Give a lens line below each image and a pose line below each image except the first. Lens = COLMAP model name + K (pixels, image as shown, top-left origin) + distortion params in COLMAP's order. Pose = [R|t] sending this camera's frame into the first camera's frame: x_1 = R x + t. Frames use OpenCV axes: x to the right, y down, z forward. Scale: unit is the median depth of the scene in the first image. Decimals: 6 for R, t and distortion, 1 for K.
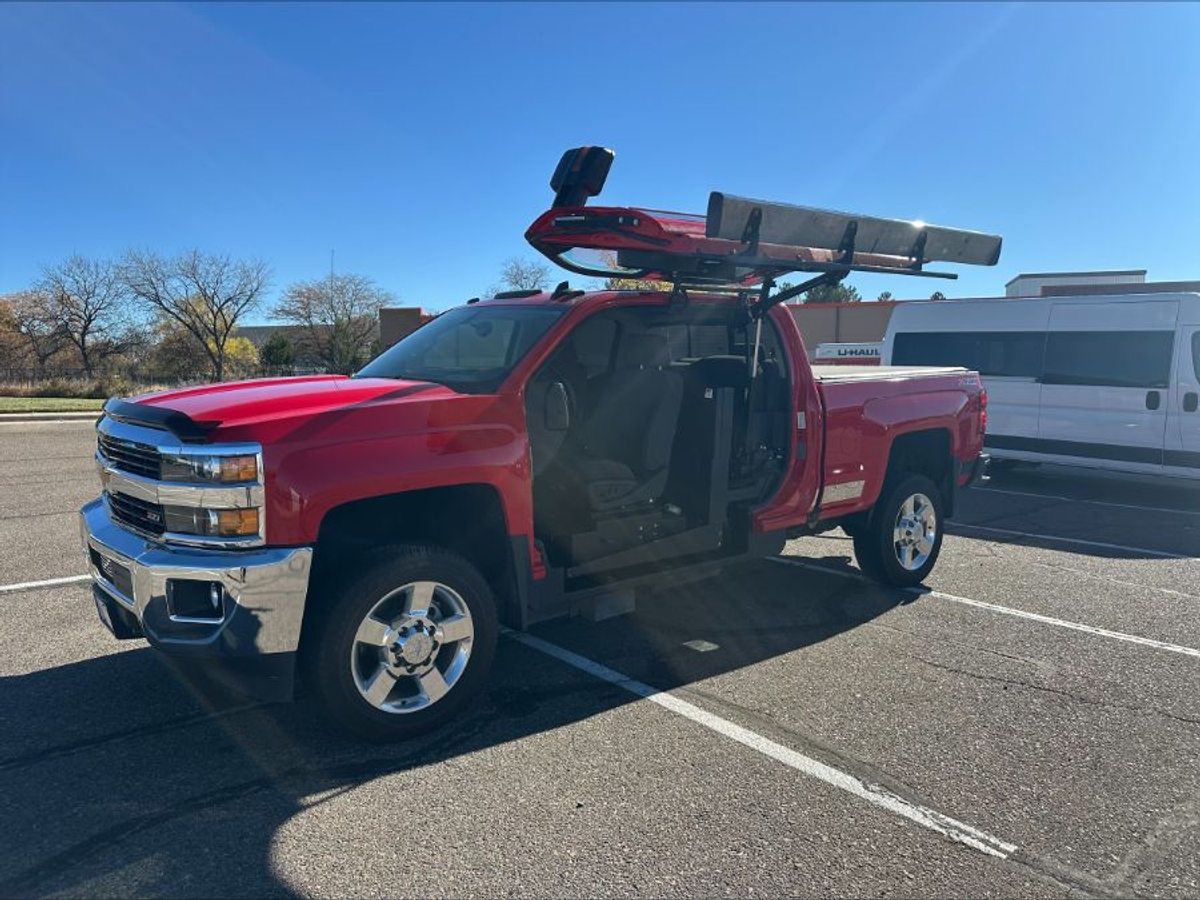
lens RADIAL K [[838.8, 0, 604.4], [0, 838.8, 450.0], [0, 0, 1]] dist [0.058653, -0.083726]
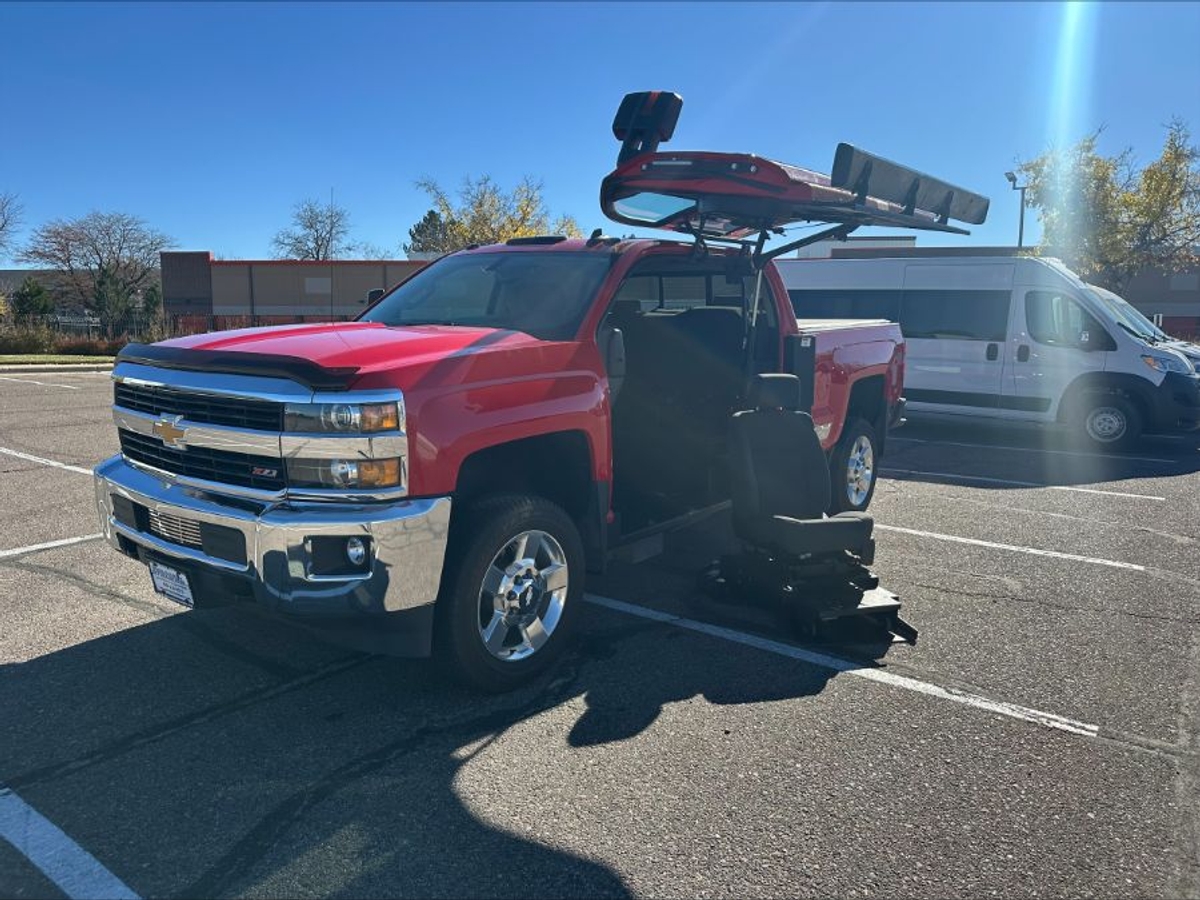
lens RADIAL K [[844.3, 0, 600.9], [0, 844.3, 445.9], [0, 0, 1]] dist [0.034522, -0.042773]
pose [[0.973880, -0.025571, 0.225618, -0.233784], [0.014696, 0.998654, 0.049752, 0.005780], [-0.226587, -0.045136, 0.972945, 0.013670]]
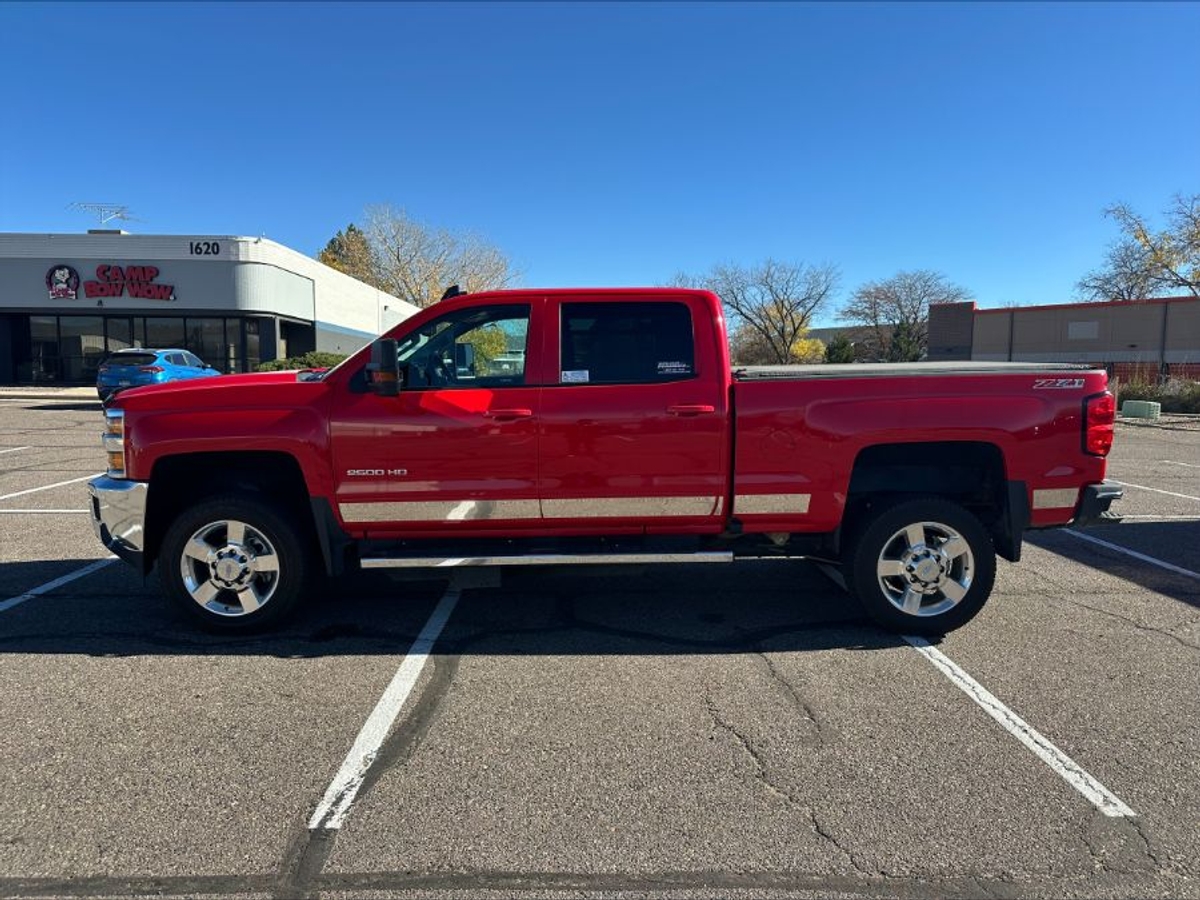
lens RADIAL K [[844.6, 0, 600.0], [0, 844.6, 450.0], [0, 0, 1]] dist [0.036754, -0.046687]
pose [[0.776355, 0.063777, -0.627061, 0.713297], [-0.063736, 0.997712, 0.022565, -0.015620], [0.627065, 0.022447, 0.778643, 0.205696]]
